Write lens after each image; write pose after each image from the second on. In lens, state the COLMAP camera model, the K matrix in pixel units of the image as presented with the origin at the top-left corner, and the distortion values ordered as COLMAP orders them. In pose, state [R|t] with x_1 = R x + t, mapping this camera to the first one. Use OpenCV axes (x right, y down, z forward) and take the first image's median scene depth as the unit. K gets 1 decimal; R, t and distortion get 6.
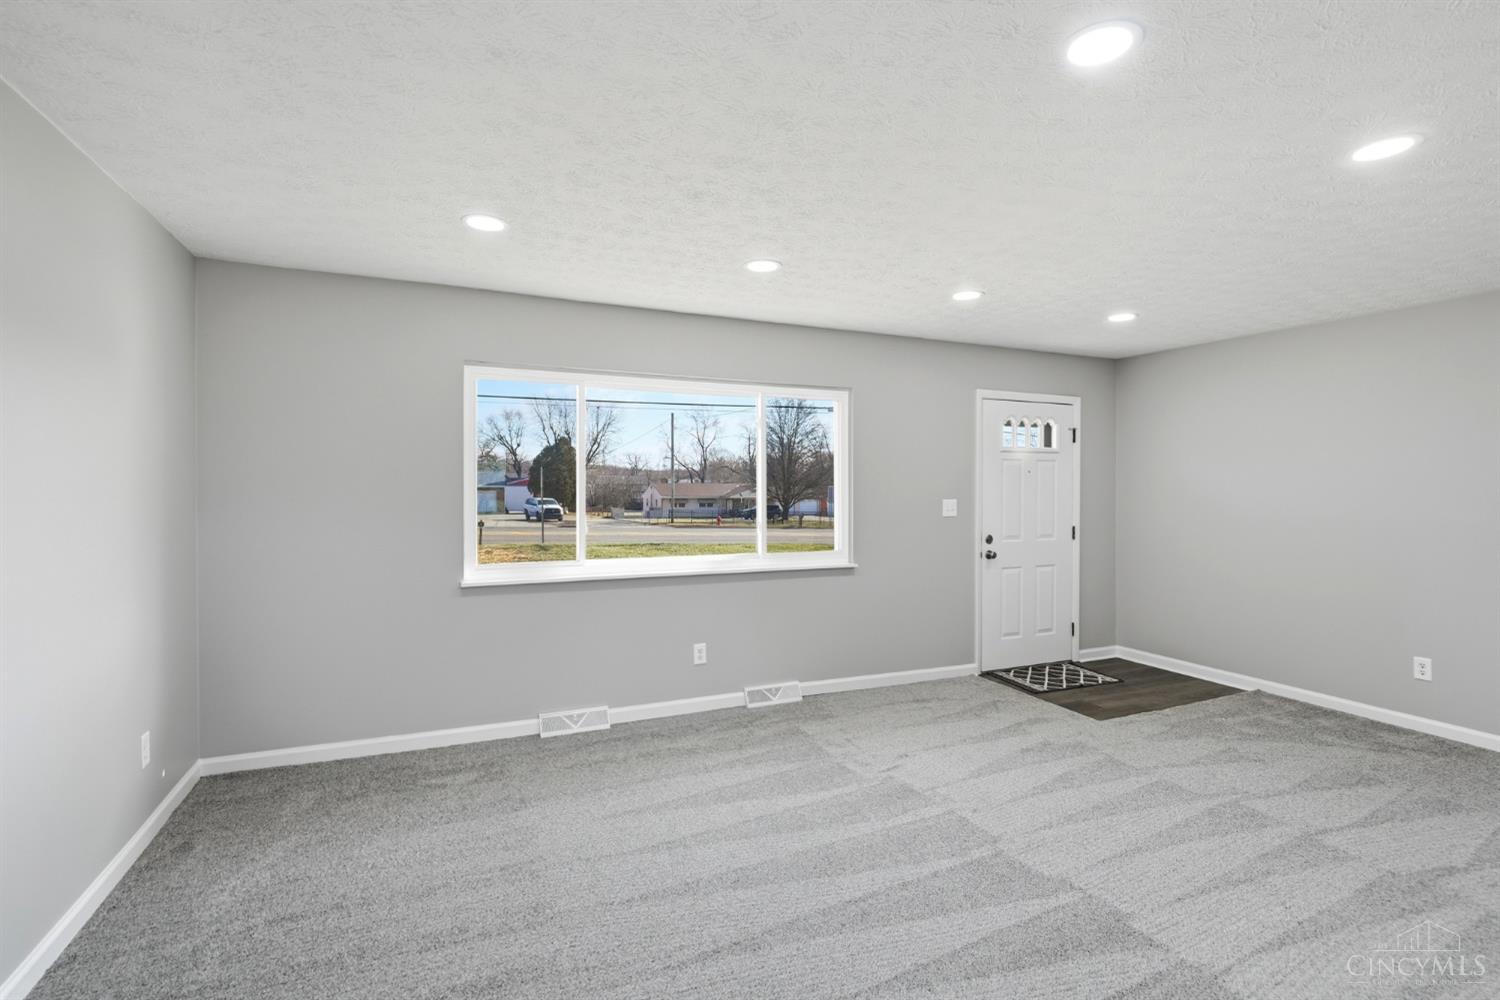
lens RADIAL K [[693.4, 0, 750.0], [0, 693.4, 500.0], [0, 0, 1]] dist [0.001337, 0.000379]
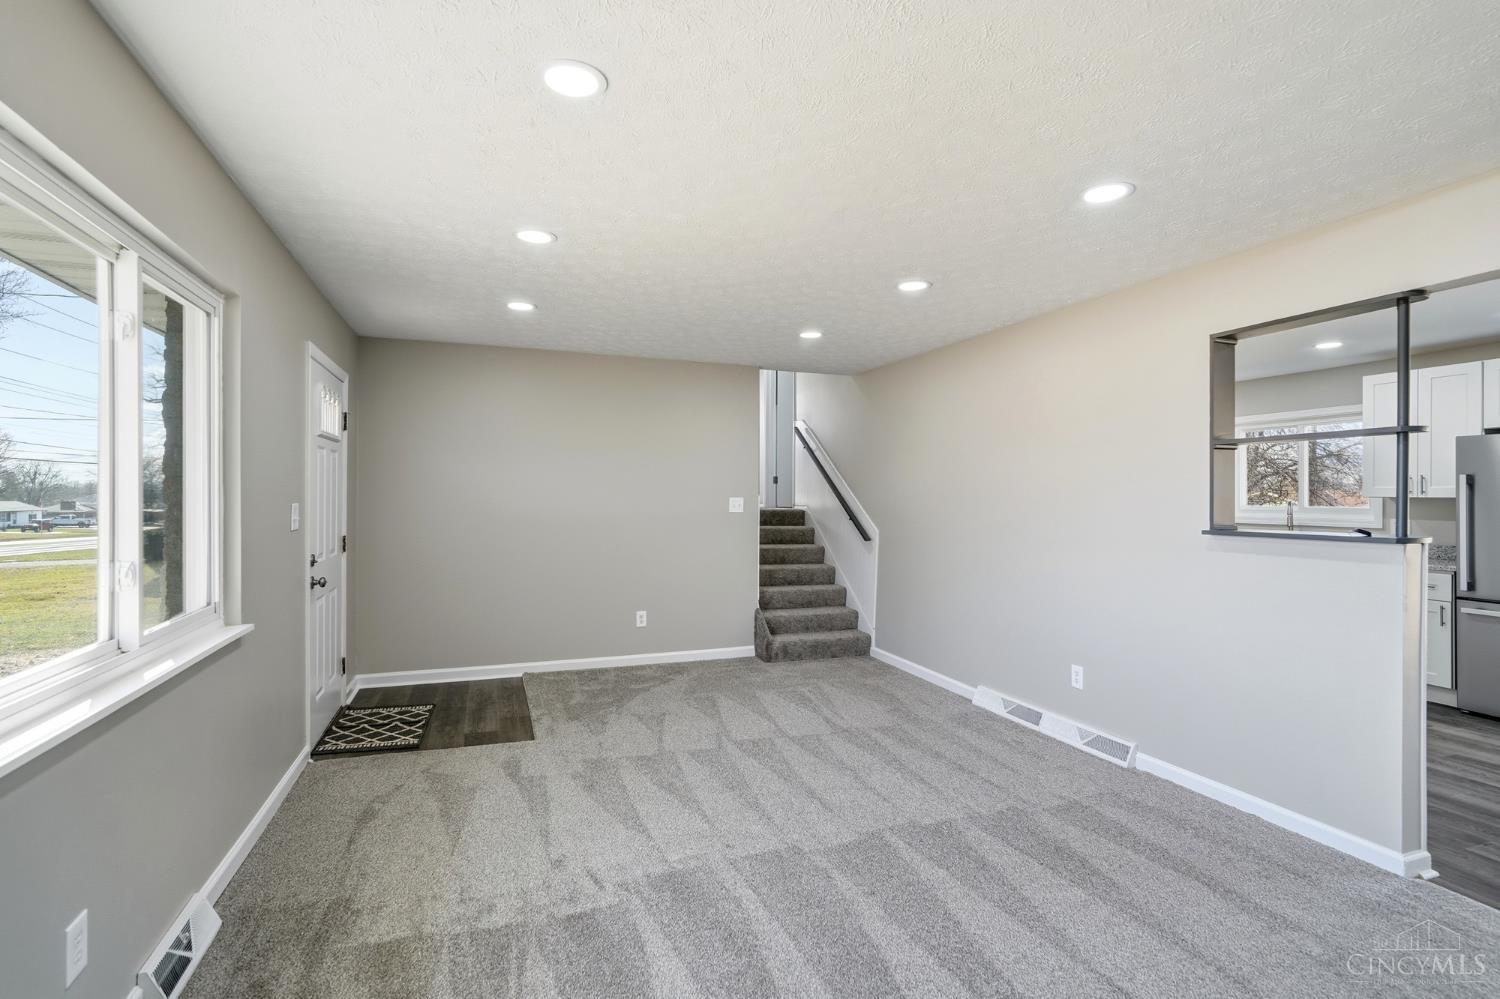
lens RADIAL K [[713.9, 0, 754.4], [0, 713.9, 495.0], [0, 0, 1]] dist [-0.000380, 0.000030]
pose [[0.071402, -0.001917, 0.997446, -0.414025], [0.013277, 0.999911, 0.000972, -0.004032], [-0.997359, 0.013174, 0.071421, 0.628527]]
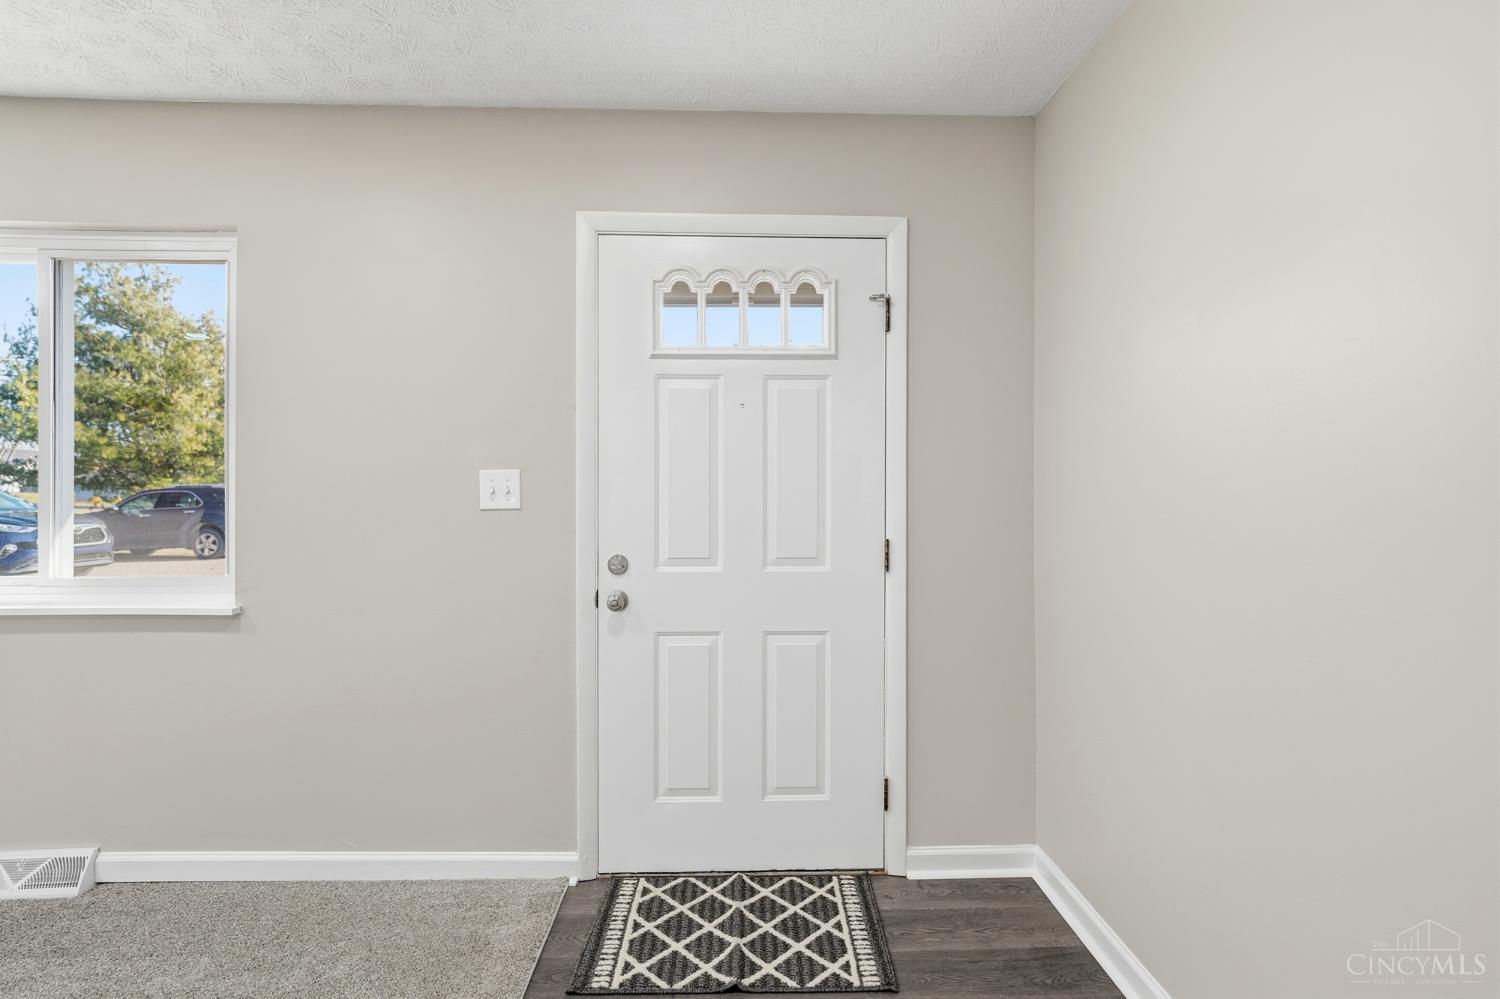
lens RADIAL K [[713.9, 0, 754.4], [0, 713.9, 495.0], [0, 0, 1]] dist [-0.000380, 0.000030]
pose [[0.928480, 0.002157, -0.371376, 0.725307], [-0.004794, 0.999969, -0.006178, 0.020817], [0.371351, 0.007517, 0.928462, 0.773896]]
